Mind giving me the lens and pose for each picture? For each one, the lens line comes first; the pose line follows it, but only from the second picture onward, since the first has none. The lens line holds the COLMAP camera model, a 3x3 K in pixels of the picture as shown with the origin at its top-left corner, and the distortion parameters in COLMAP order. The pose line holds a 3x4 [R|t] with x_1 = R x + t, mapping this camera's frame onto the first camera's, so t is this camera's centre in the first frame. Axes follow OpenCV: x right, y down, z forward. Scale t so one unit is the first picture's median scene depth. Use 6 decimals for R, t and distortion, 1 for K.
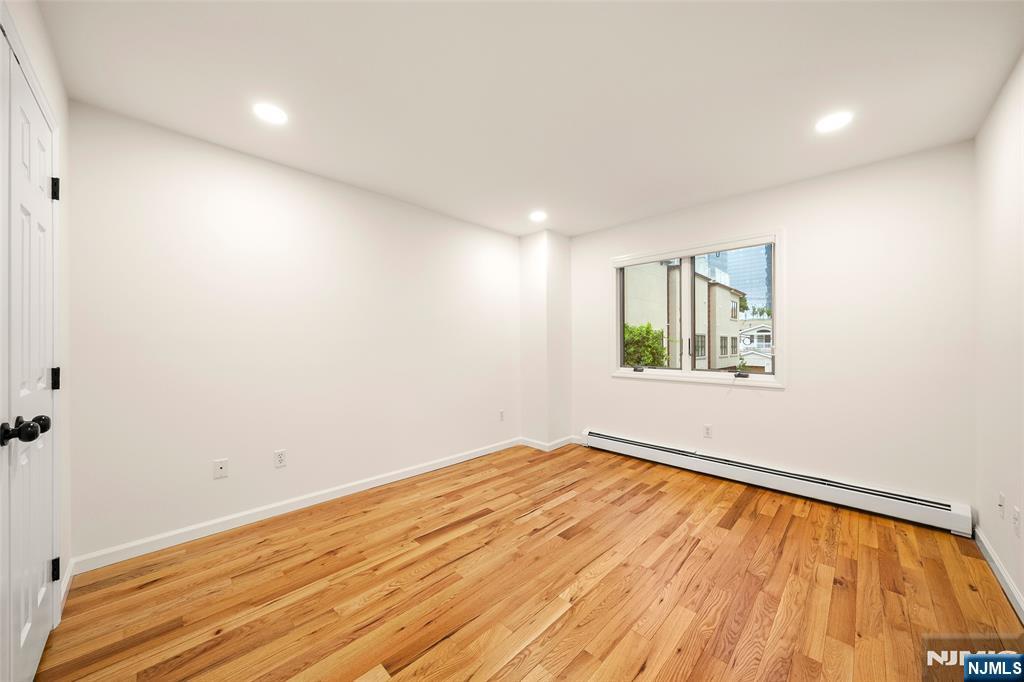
lens RADIAL K [[351.5, 0, 511.2], [0, 351.5, 344.1], [0, 0, 1]] dist [-0.000973, -0.000175]
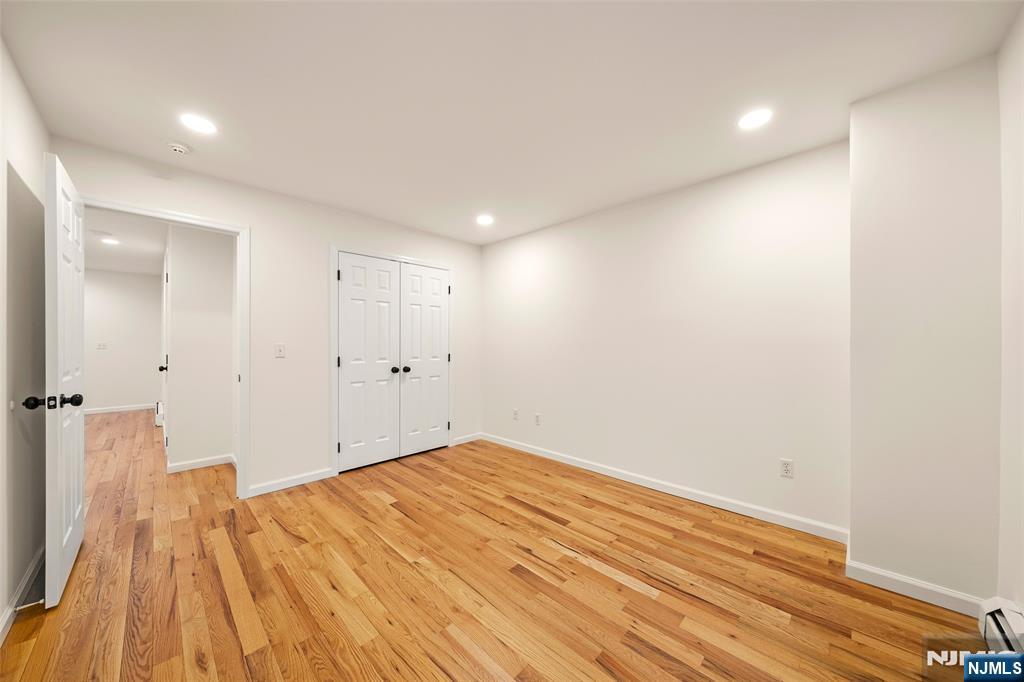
lens RADIAL K [[351.5, 0, 511.2], [0, 351.5, 344.1], [0, 0, 1]] dist [-0.000973, -0.000175]
pose [[0.015934, -0.000374, -0.999873, 0.904126], [-0.002343, 0.999997, -0.000411, -0.005890], [0.999870, 0.002349, 0.015933, 0.863793]]
